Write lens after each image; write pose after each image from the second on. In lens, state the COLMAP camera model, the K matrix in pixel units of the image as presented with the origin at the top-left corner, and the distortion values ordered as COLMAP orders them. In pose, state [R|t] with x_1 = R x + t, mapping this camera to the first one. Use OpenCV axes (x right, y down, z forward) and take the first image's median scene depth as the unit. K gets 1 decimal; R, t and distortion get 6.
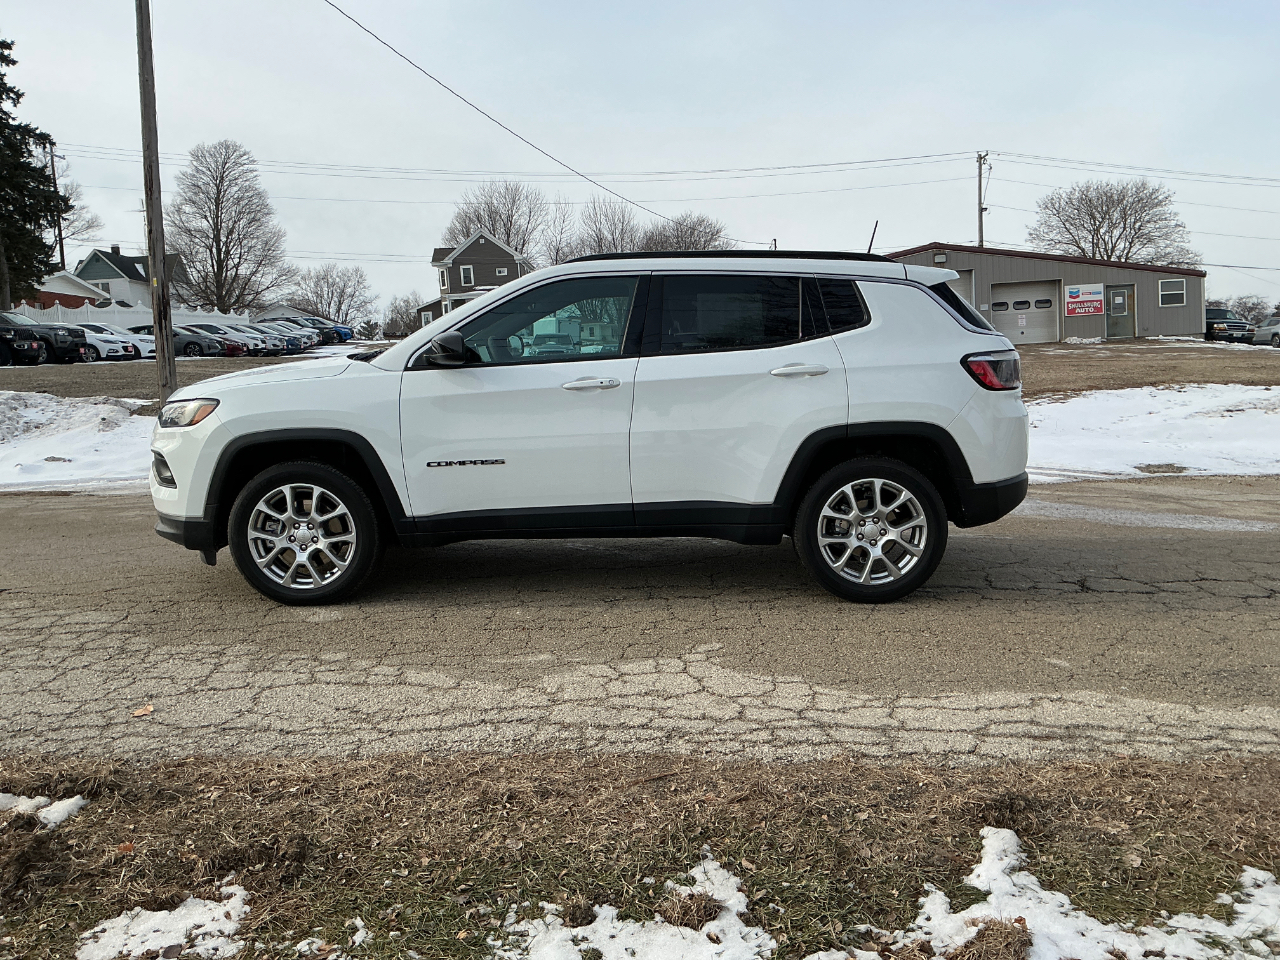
lens RADIAL K [[1056.4, 0, 640.0], [0, 1056.4, 480.0], [0, 0, 1]] dist [0.132434, -0.258965]
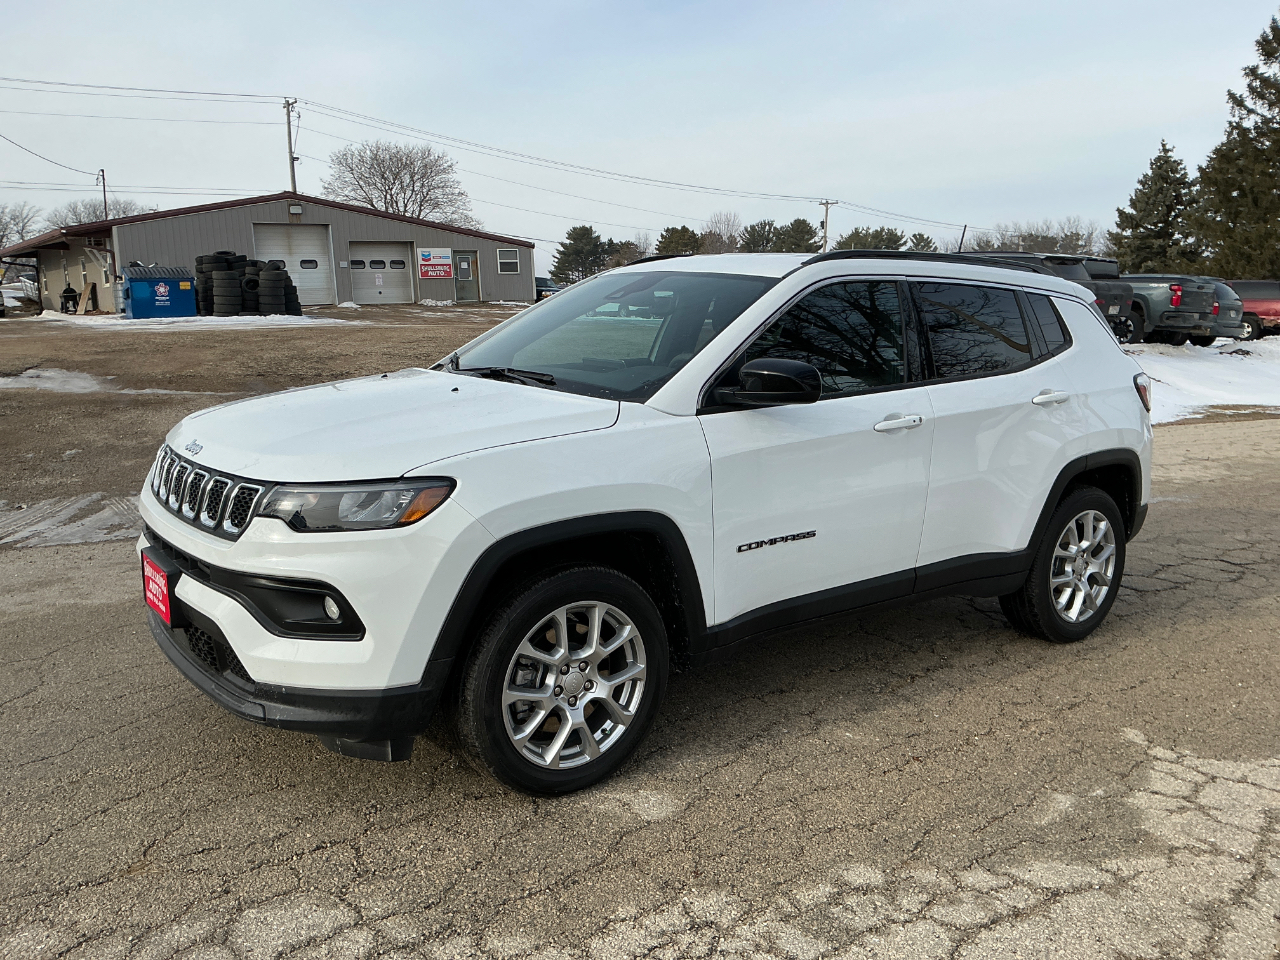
lens RADIAL K [[1063.6, 0, 640.0], [0, 1063.6, 480.0], [0, 0, 1]] dist [0.096079, -0.184546]
pose [[0.786424, -0.073860, 0.613256, -0.080930], [0.046274, 0.997080, 0.060746, -0.012584], [-0.615952, -0.019394, 0.787545, 0.059566]]
